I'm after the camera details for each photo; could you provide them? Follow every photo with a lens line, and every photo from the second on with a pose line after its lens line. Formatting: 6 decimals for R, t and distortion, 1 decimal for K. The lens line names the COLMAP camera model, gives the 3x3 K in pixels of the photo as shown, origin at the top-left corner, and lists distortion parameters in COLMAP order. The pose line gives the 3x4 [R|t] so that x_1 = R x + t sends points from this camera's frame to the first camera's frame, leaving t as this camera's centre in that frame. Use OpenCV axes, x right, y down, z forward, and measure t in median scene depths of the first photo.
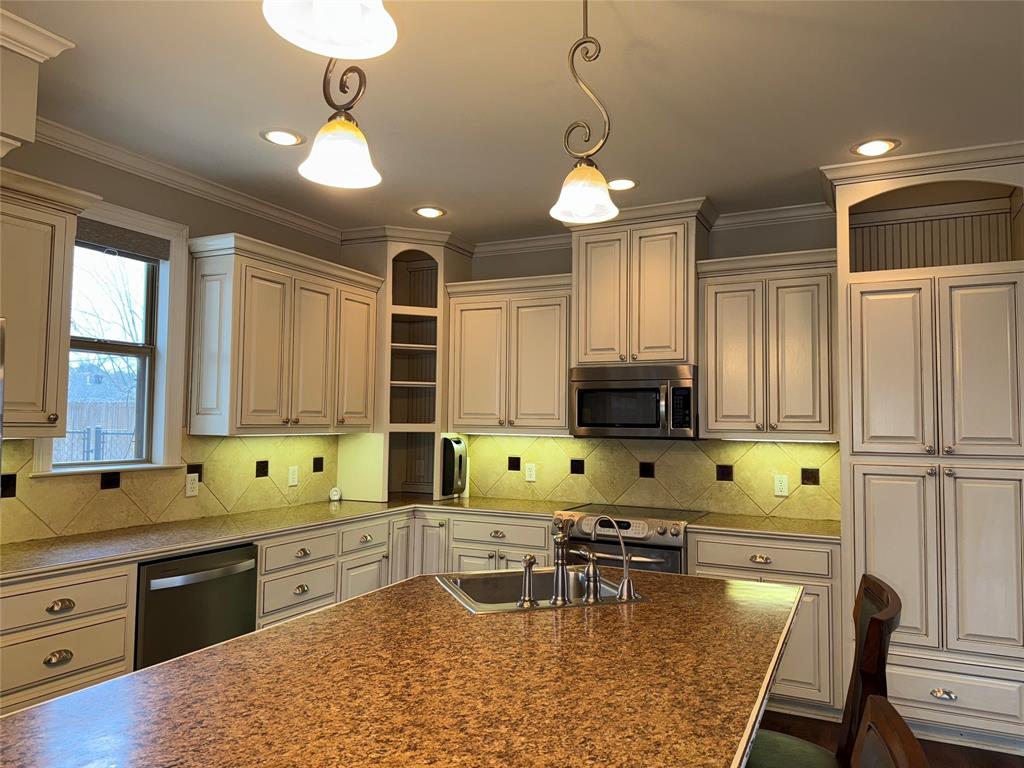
lens RADIAL K [[712.9, 0, 512.8], [0, 712.9, 381.0], [0, 0, 1]] dist [0.006354, -0.001882]
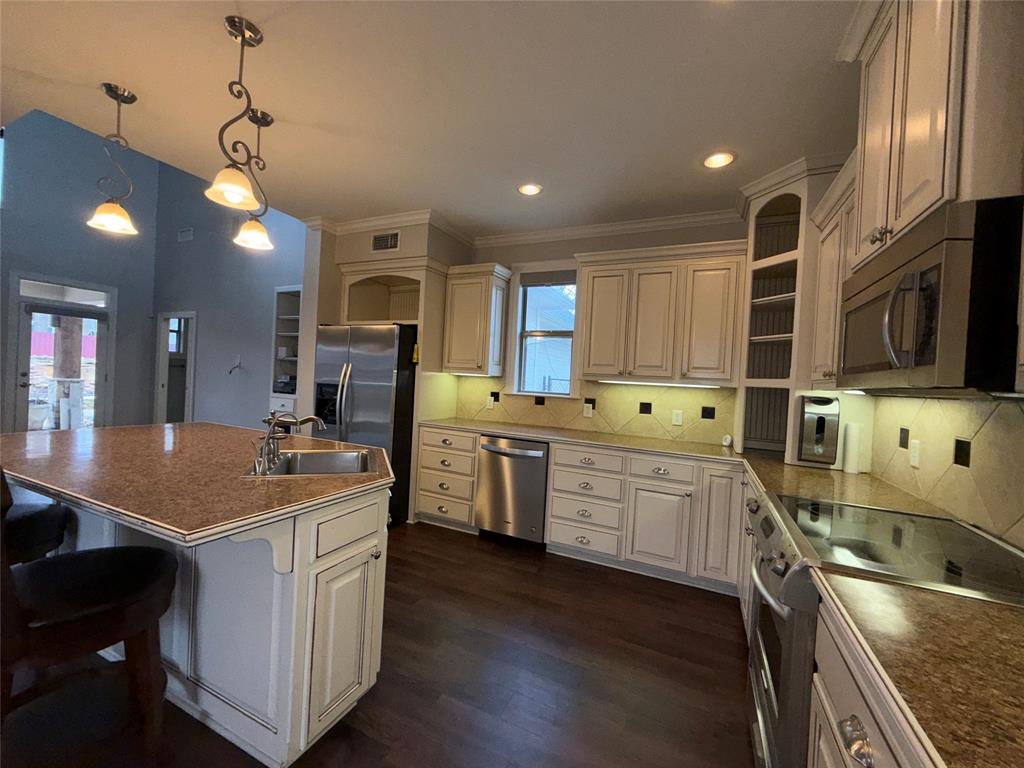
lens RADIAL K [[406.7, 0, 513.7], [0, 406.7, 386.1], [0, 0, 1]] dist [0.000778, -0.000434]
pose [[0.020612, 0.007381, -0.999760, 0.441242], [0.004852, 0.999960, 0.007483, 0.069859], [0.999776, -0.005005, 0.020576, 0.704946]]
